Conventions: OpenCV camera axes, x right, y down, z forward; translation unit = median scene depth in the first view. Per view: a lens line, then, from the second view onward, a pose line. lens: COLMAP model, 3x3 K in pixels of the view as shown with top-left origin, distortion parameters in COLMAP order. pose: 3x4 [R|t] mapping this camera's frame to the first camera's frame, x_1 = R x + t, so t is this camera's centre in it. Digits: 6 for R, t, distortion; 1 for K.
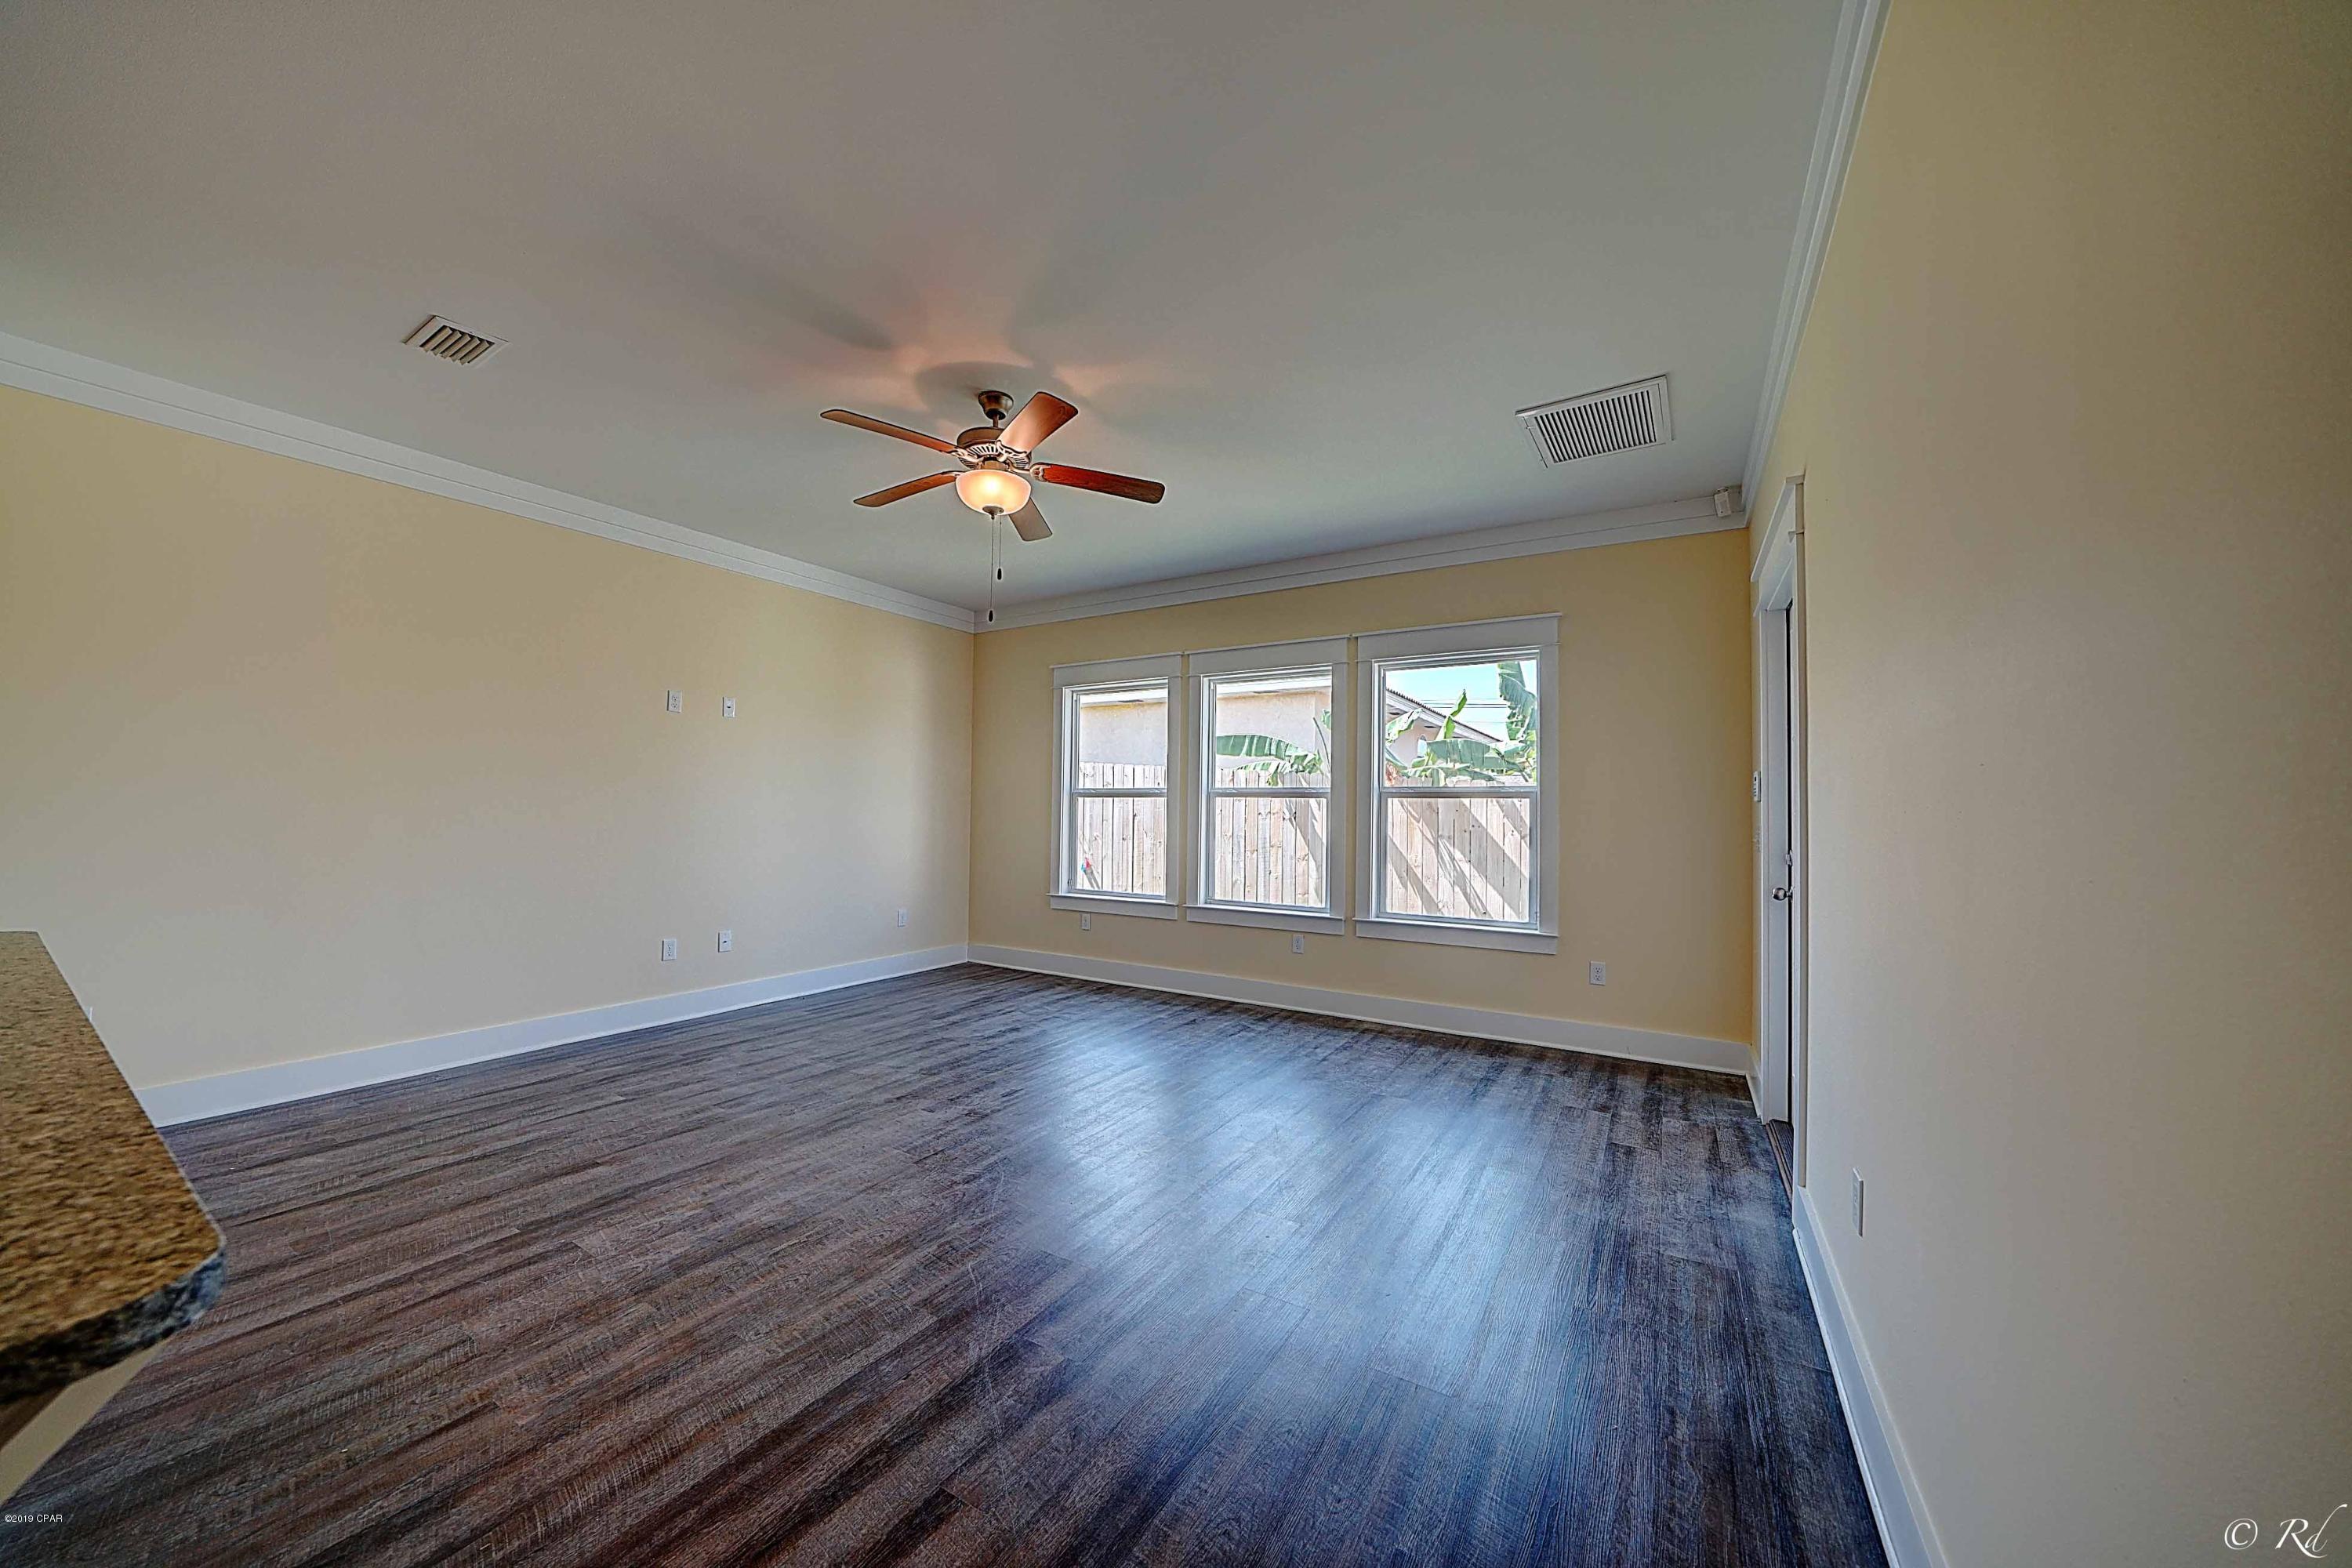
lens RADIAL K [[816.0, 0, 1172.0], [0, 816.0, 791.5], [0, 0, 1]] dist [-0.024533, 0.002561]
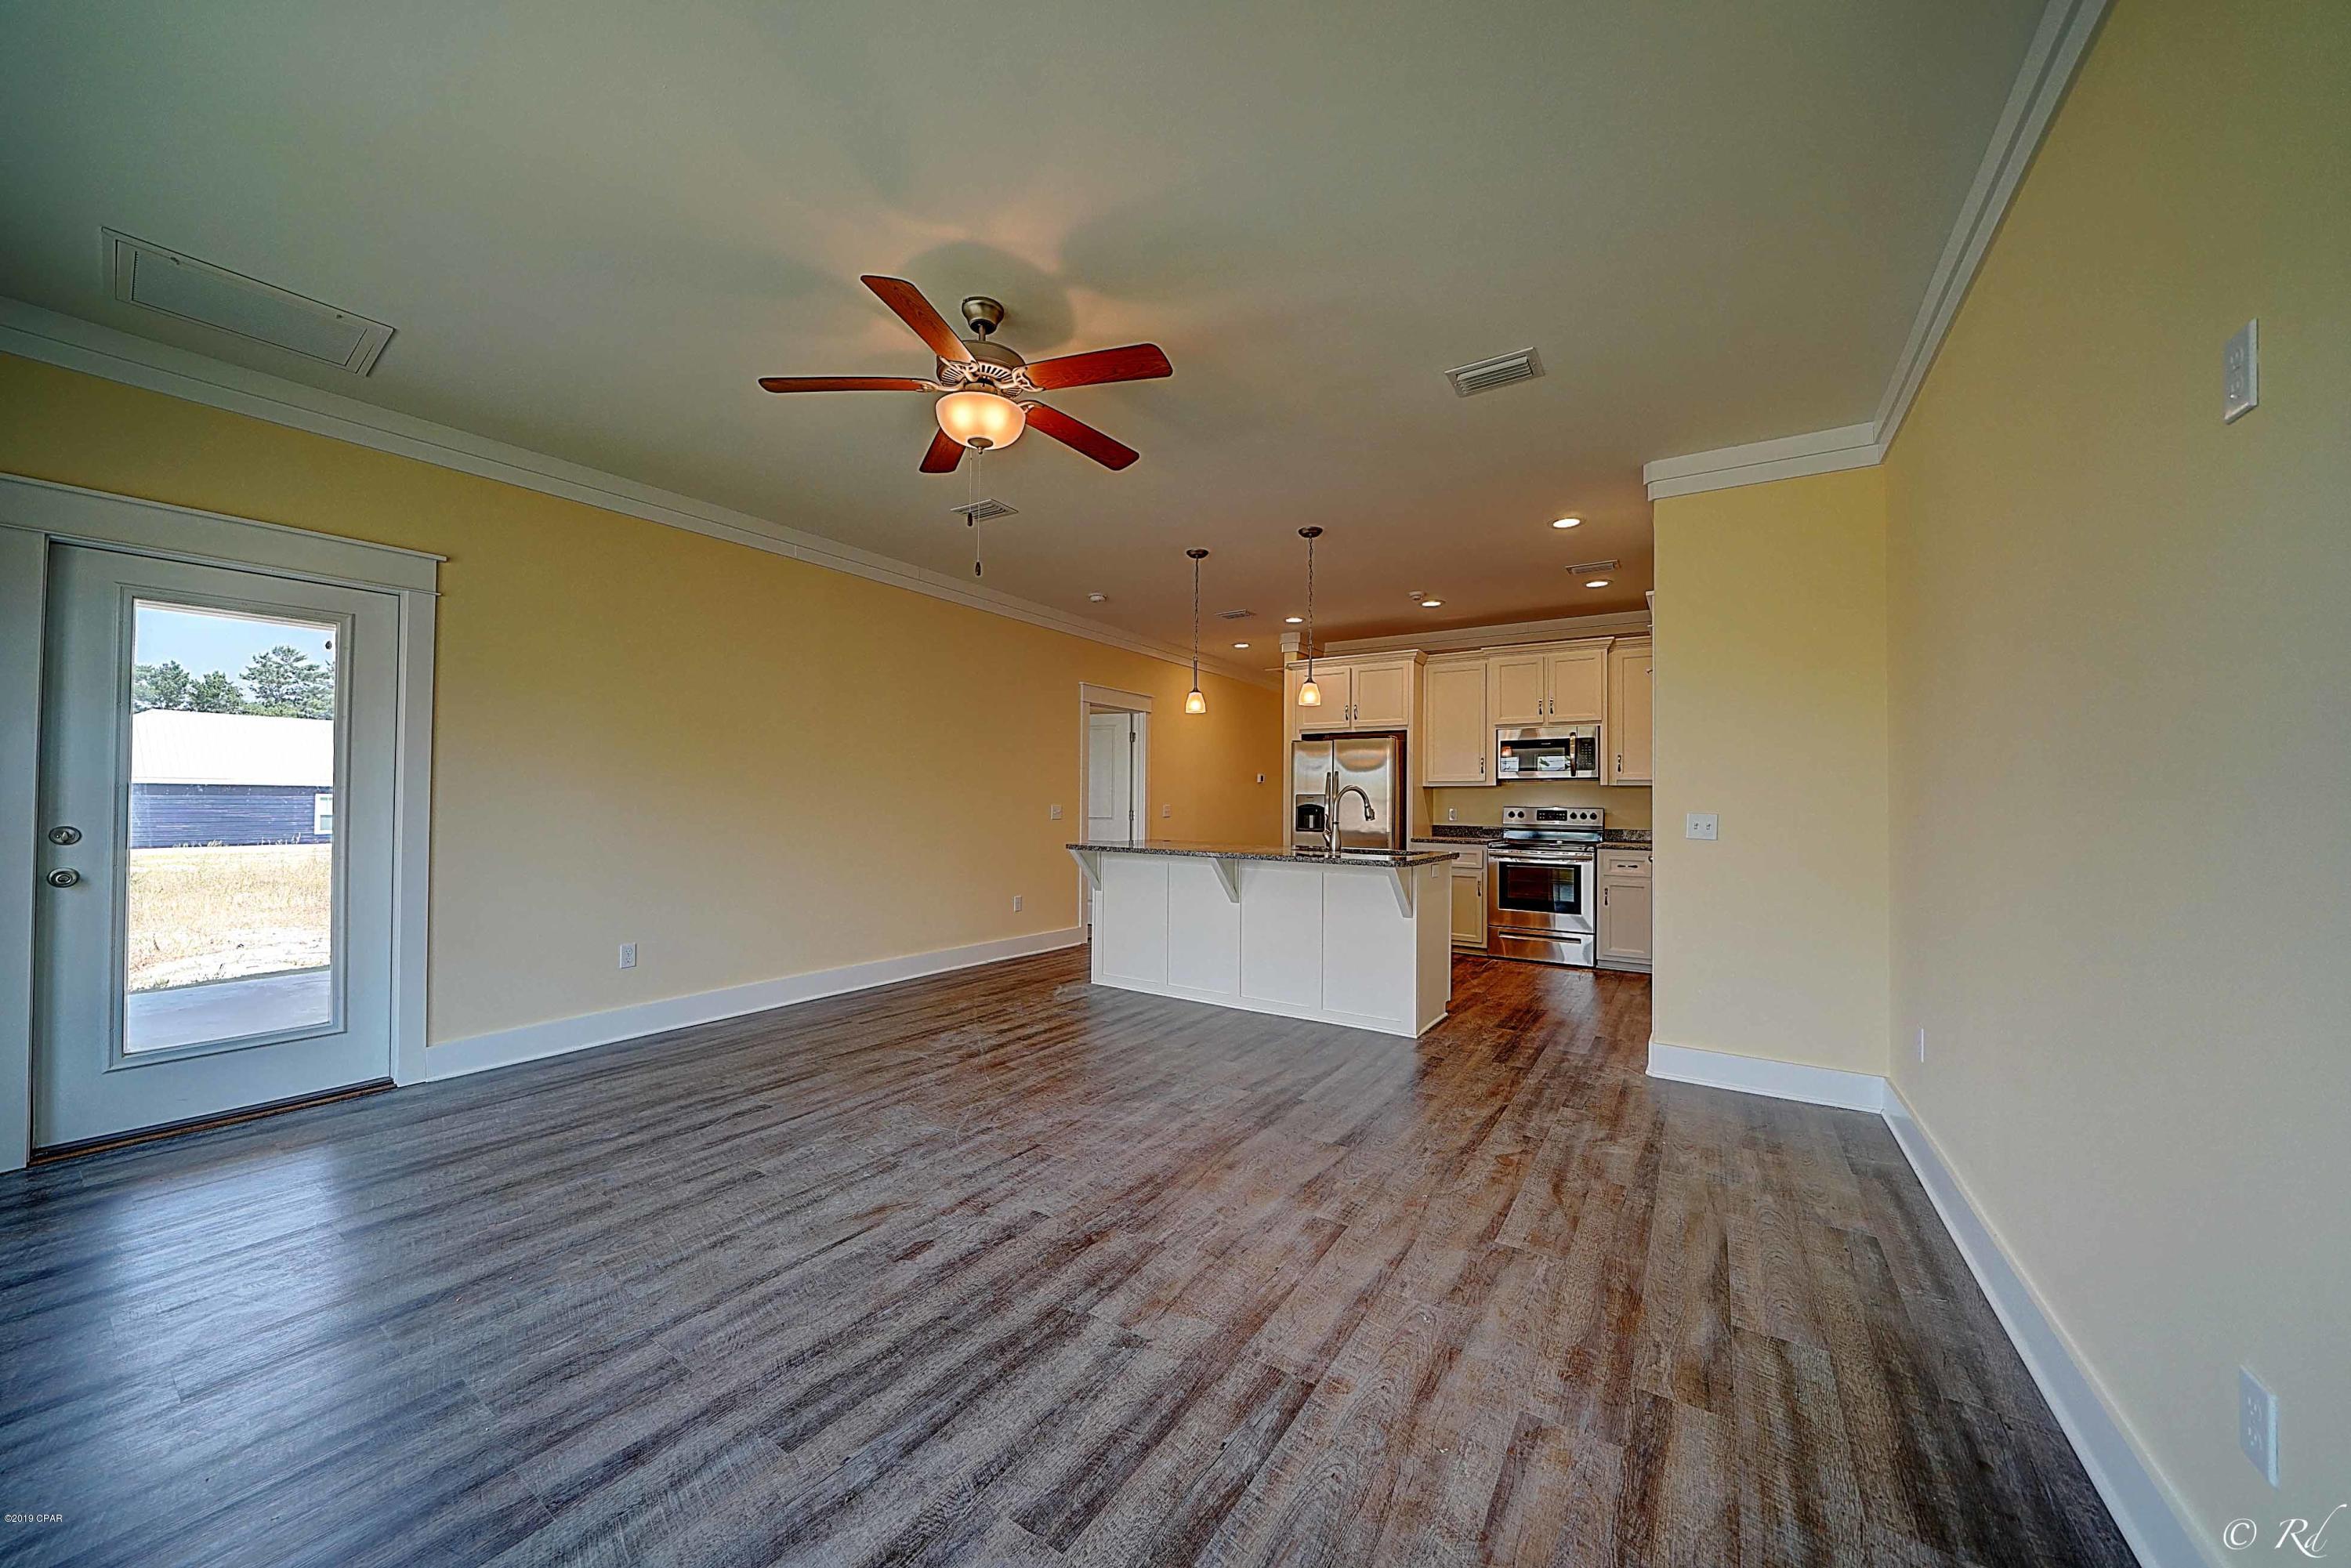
lens RADIAL K [[815.6, 0, 1171.5], [0, 815.6, 791.5], [0, 0, 1]] dist [-0.024533, 0.002561]
pose [[-0.999211, -0.020107, 0.034252, -0.423868], [-0.021410, 0.999045, -0.038092, 0.038607], [-0.033453, -0.038795, -0.998687, 1.691074]]
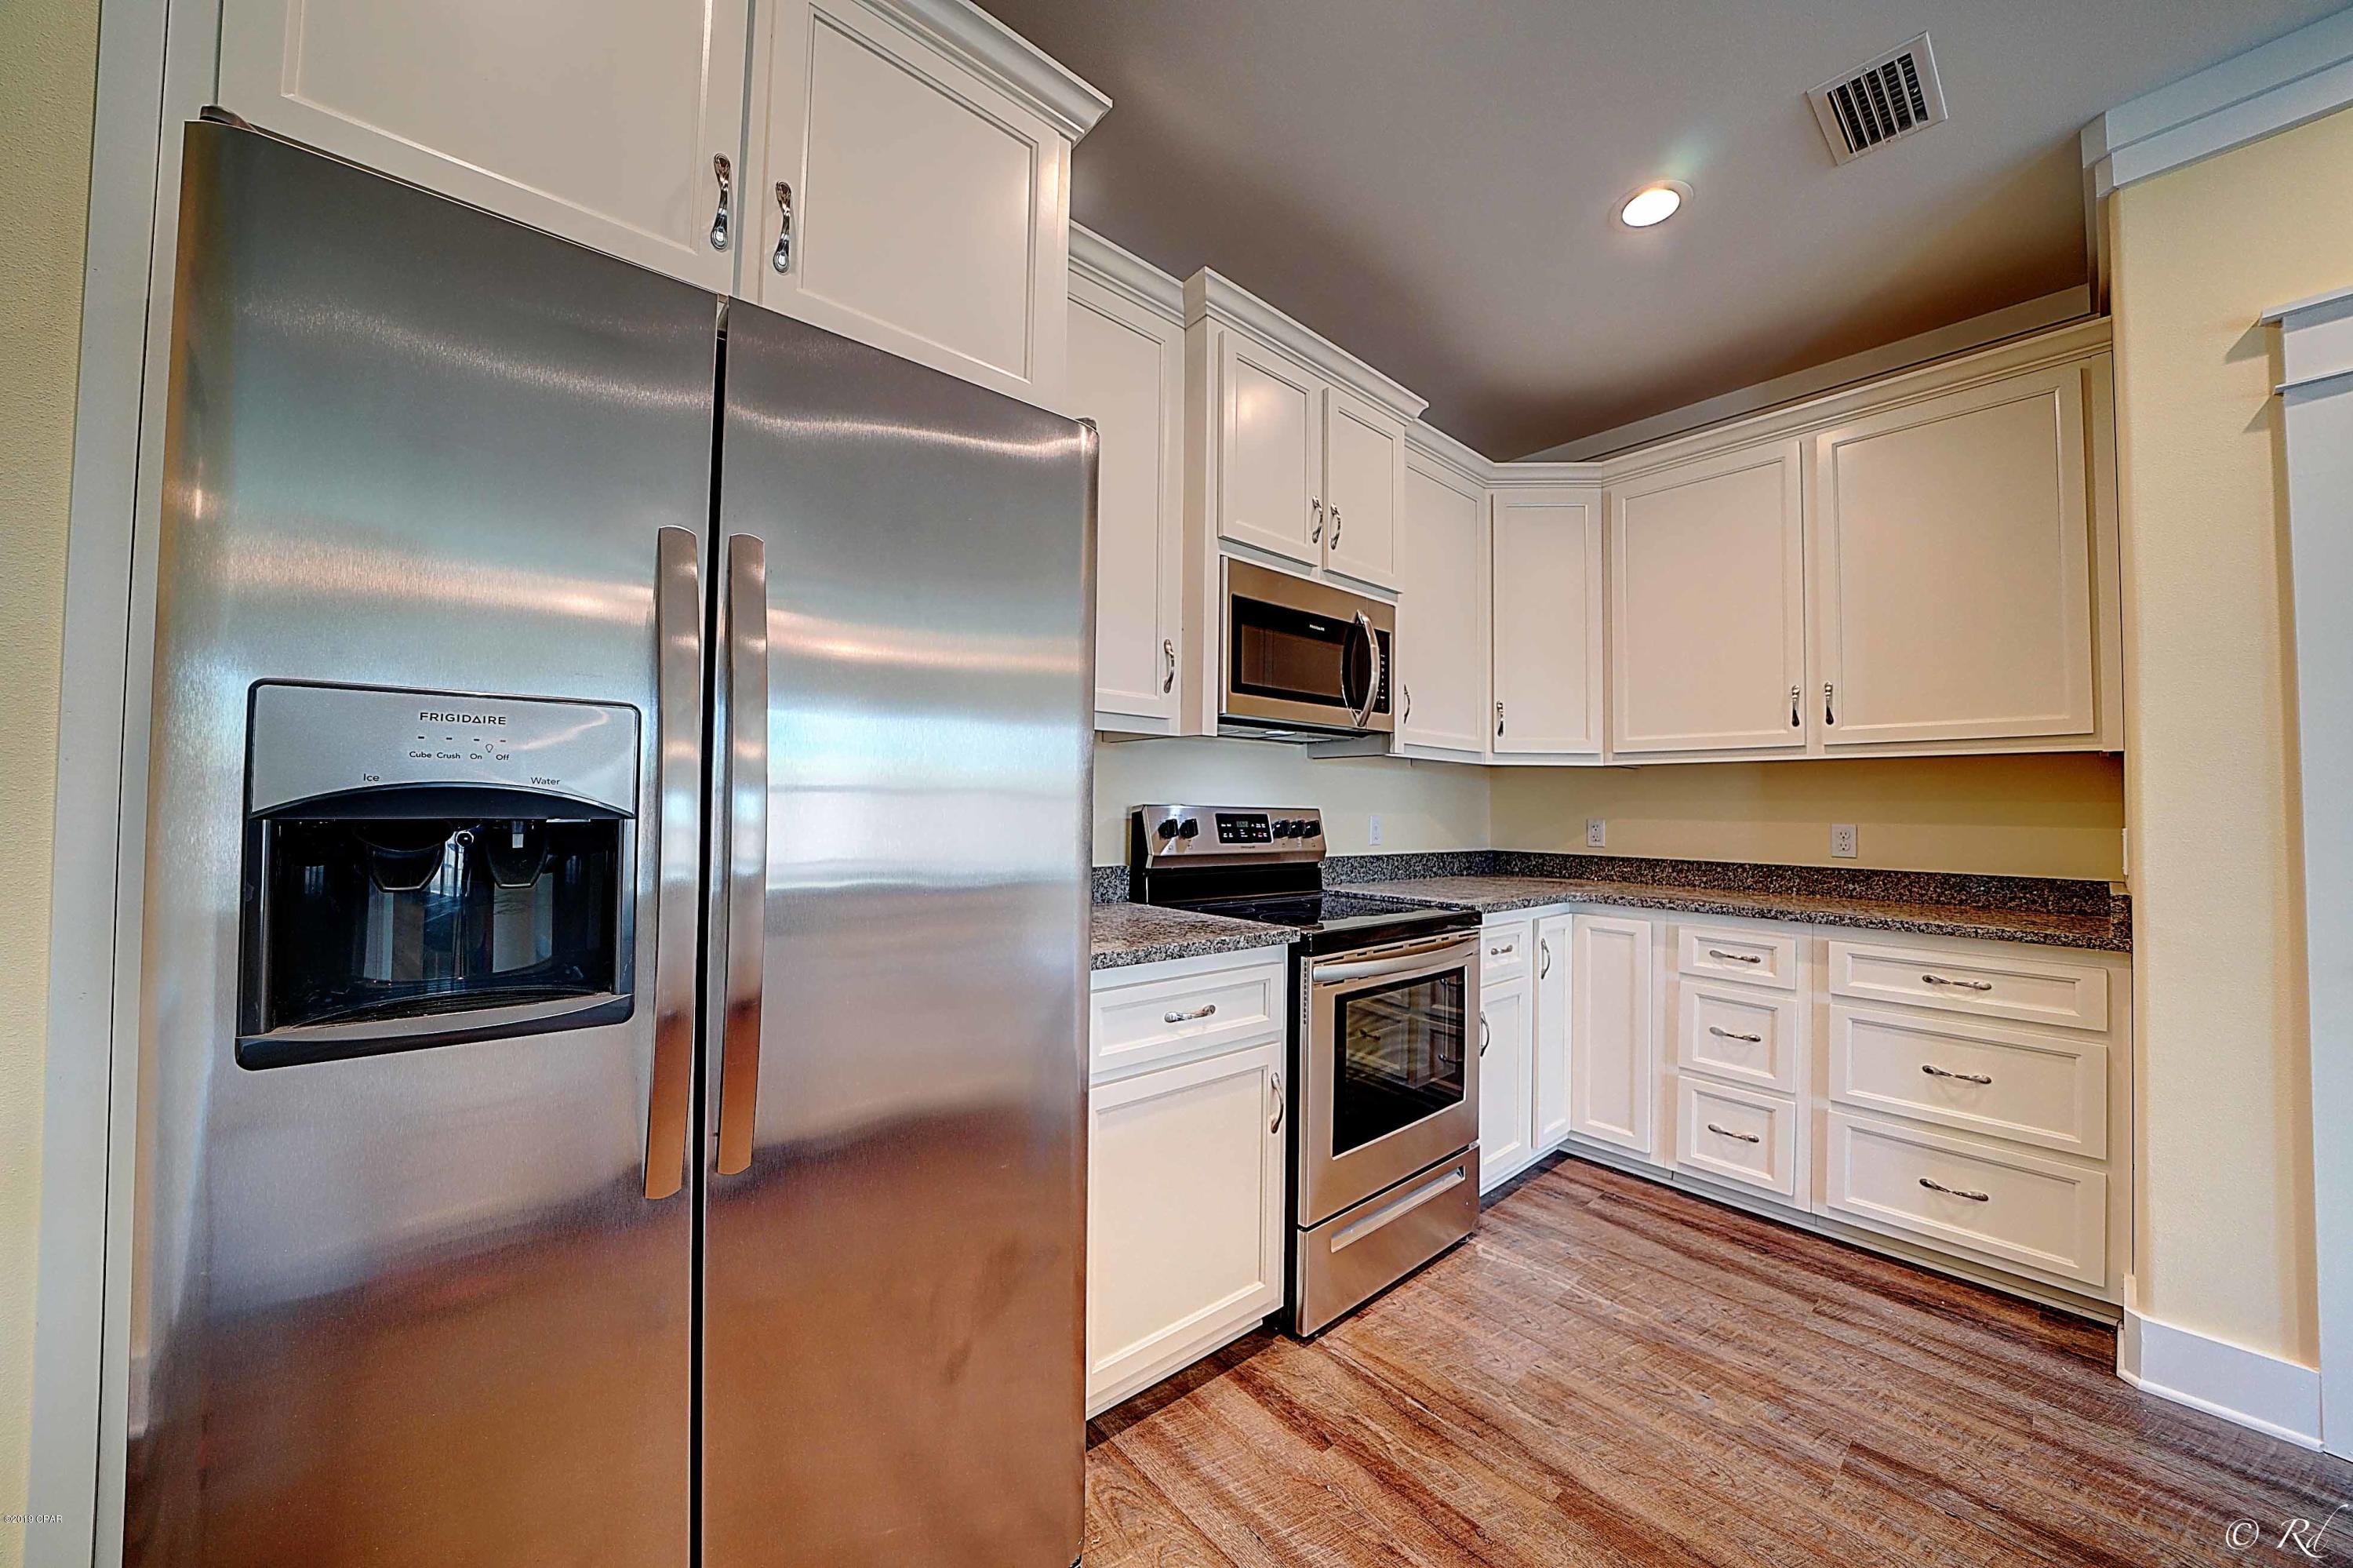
lens RADIAL K [[816.4, 0, 1172.5], [0, 816.4, 791.5], [0, 0, 1]] dist [-0.024533, 0.002561]
pose [[-0.302986, -0.032845, -0.952429, -0.564809], [0.004105, 0.999352, -0.035769, -0.006782], [0.952986, -0.014747, -0.302655, -0.195882]]
